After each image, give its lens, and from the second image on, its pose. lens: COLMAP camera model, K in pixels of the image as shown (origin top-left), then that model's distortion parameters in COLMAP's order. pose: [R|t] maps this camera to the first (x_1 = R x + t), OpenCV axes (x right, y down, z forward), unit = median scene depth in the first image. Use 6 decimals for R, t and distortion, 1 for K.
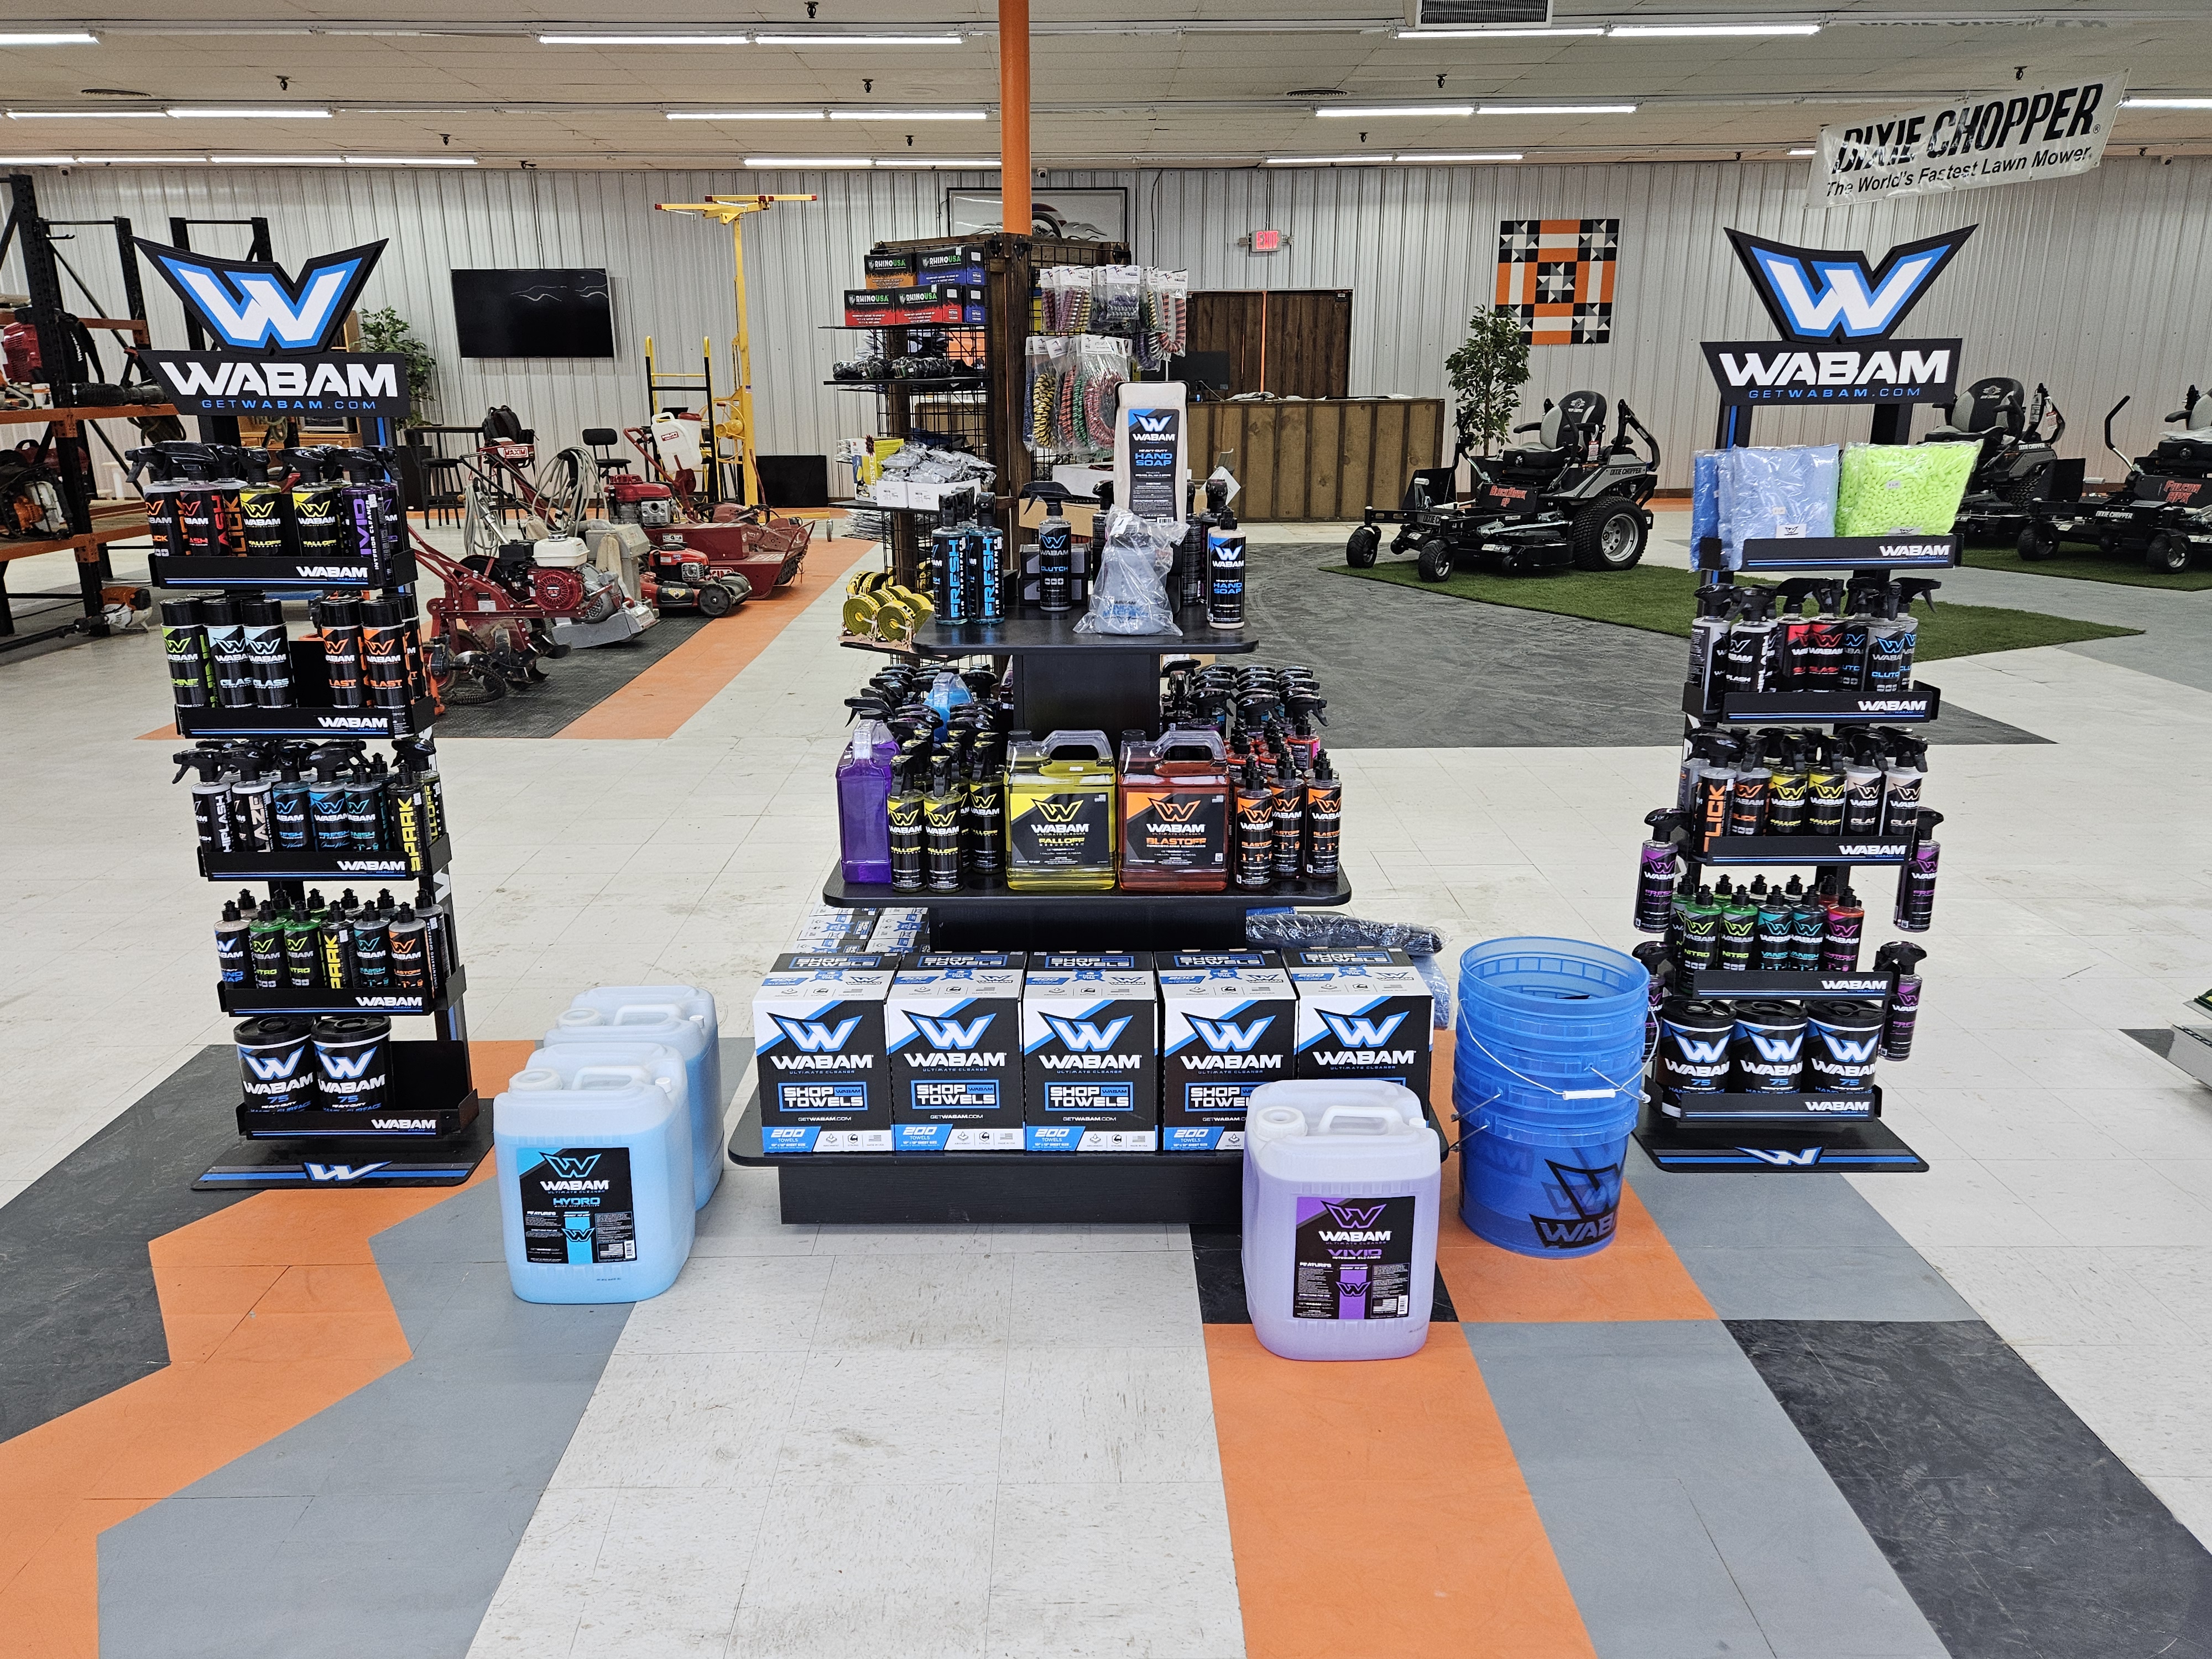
lens RADIAL K [[1576.8, 0, 1062.8], [0, 1576.8, 833.0], [0, 0, 1]] dist [0.054769, -0.043743]
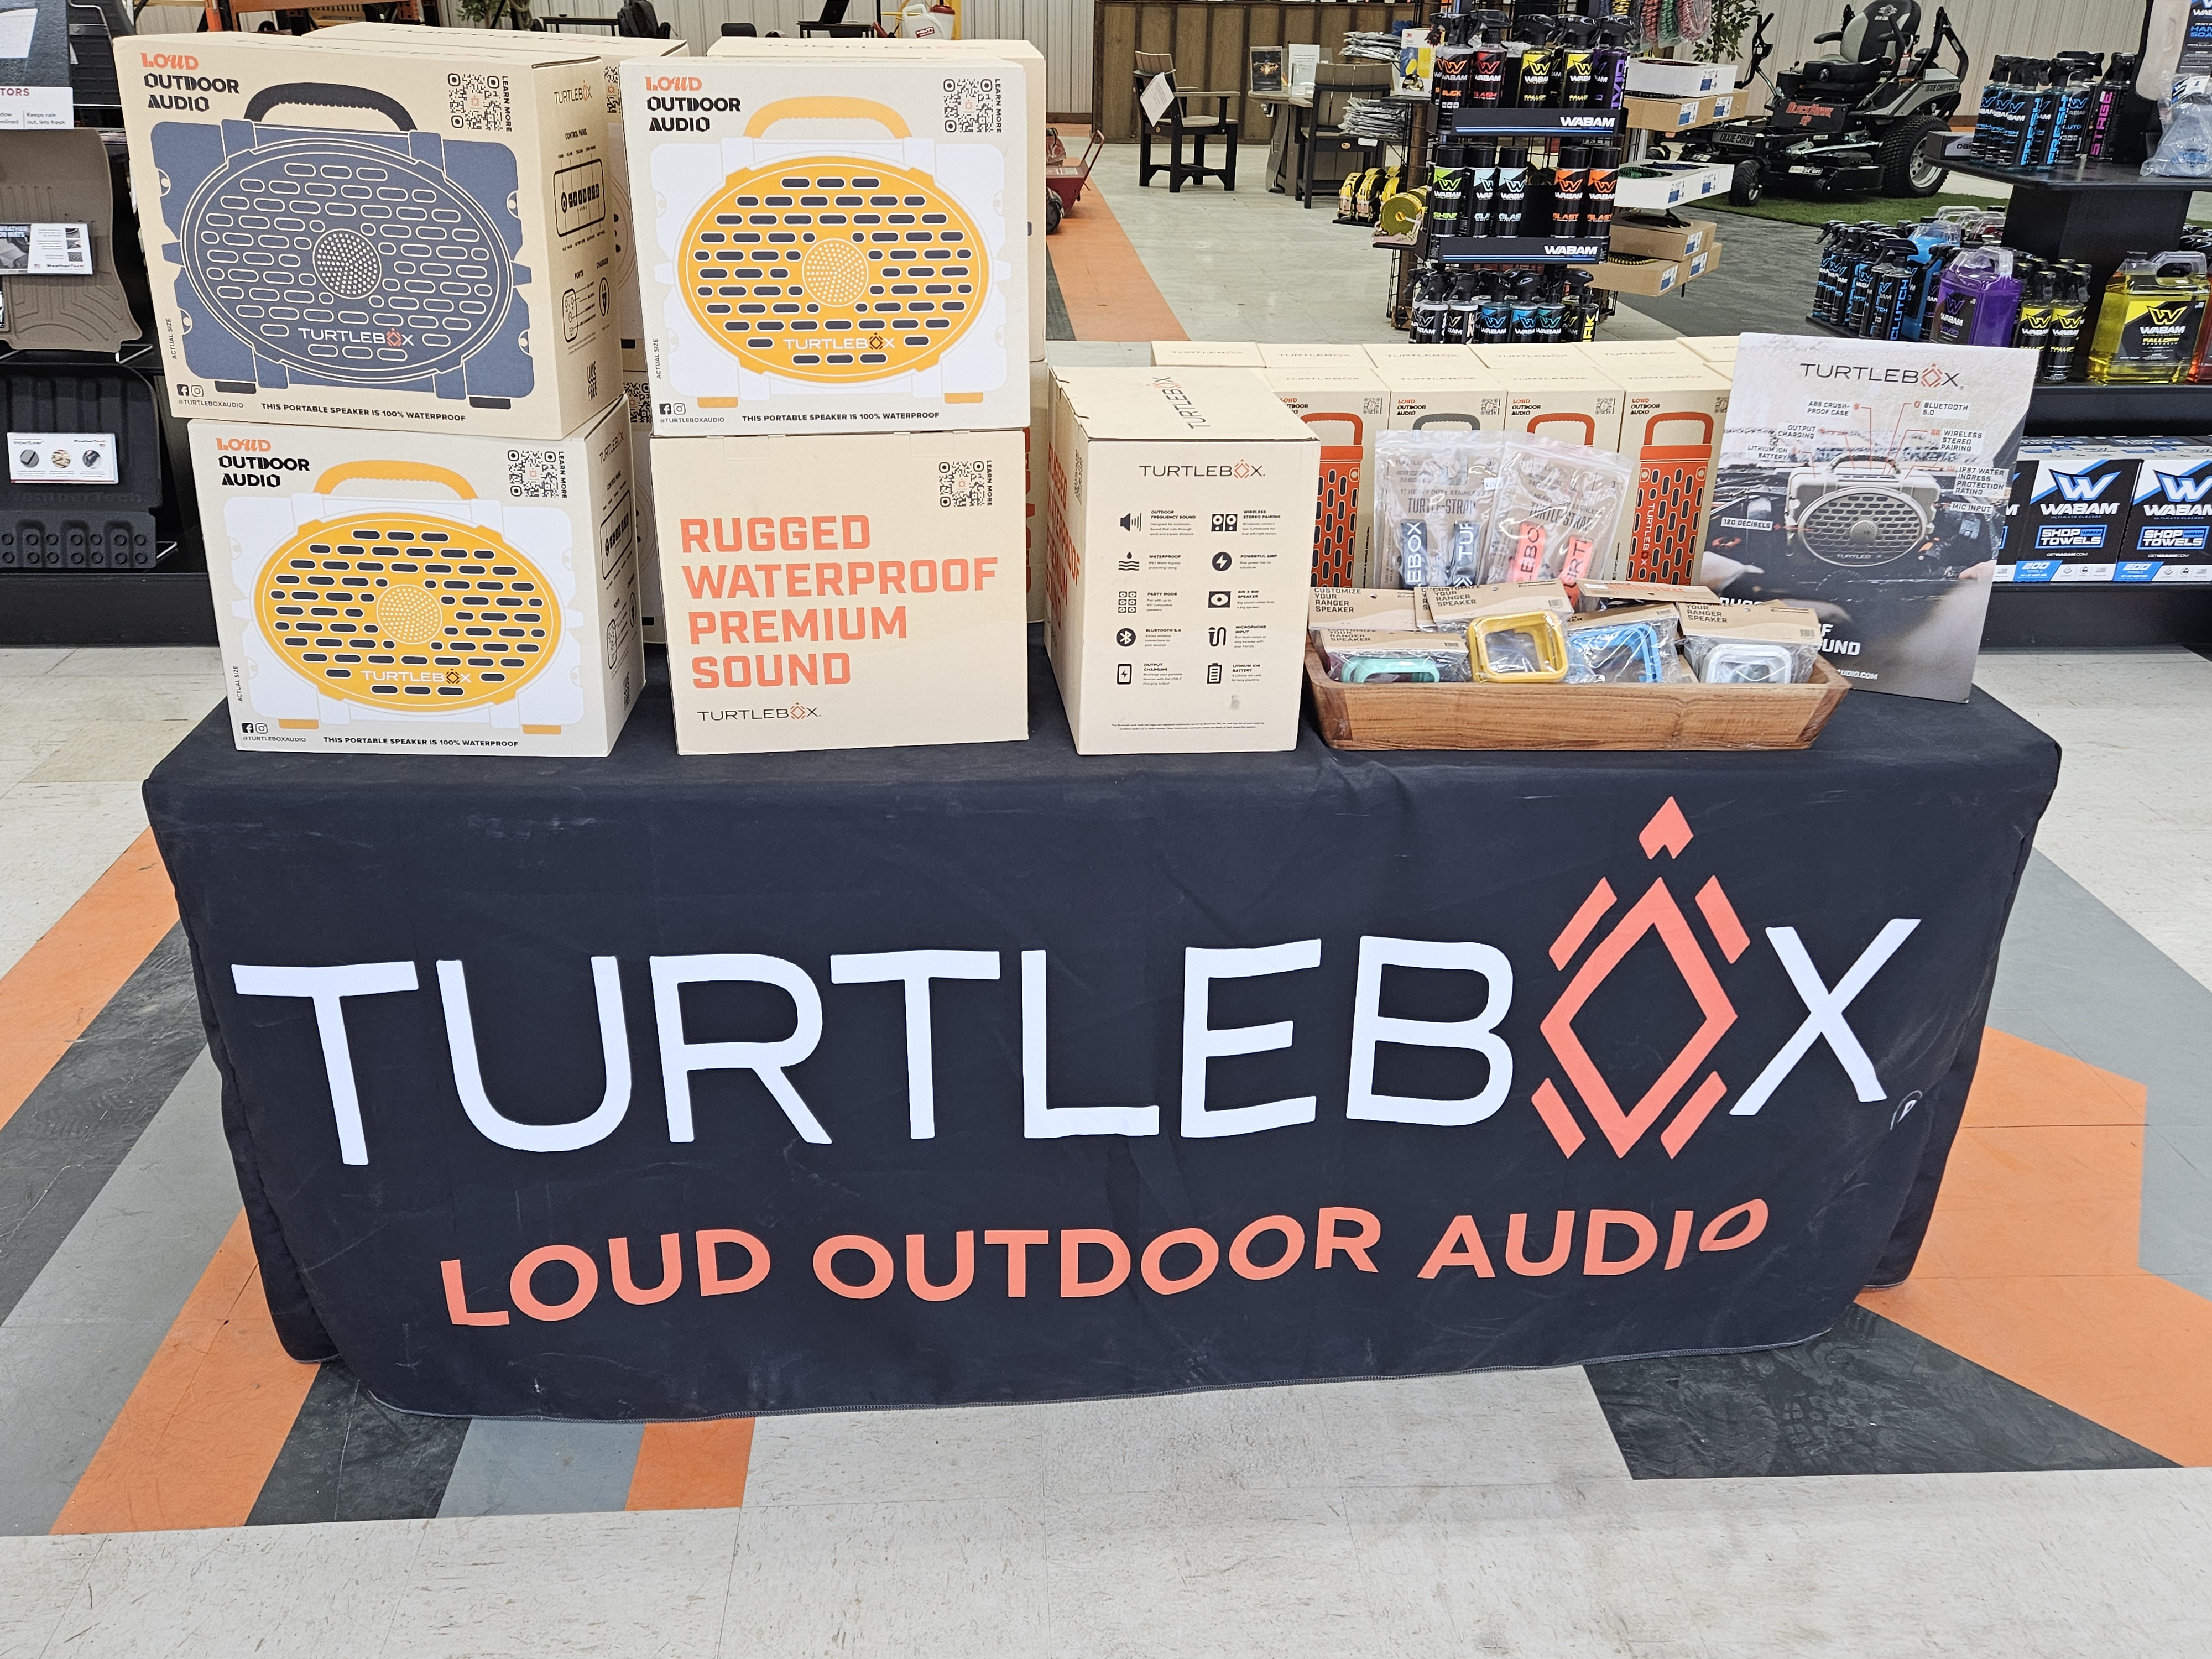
lens RADIAL K [[1821.5, 0, 1069.5], [0, 1821.5, 818.3], [0, 0, 1]] dist [0.038417, -0.012375]
pose [[0.998297, -0.005813, 0.058053, -0.223088], [-0.002966, 0.988682, 0.150000, 0.038082], [-0.058268, -0.149917, 0.986980, -0.113469]]
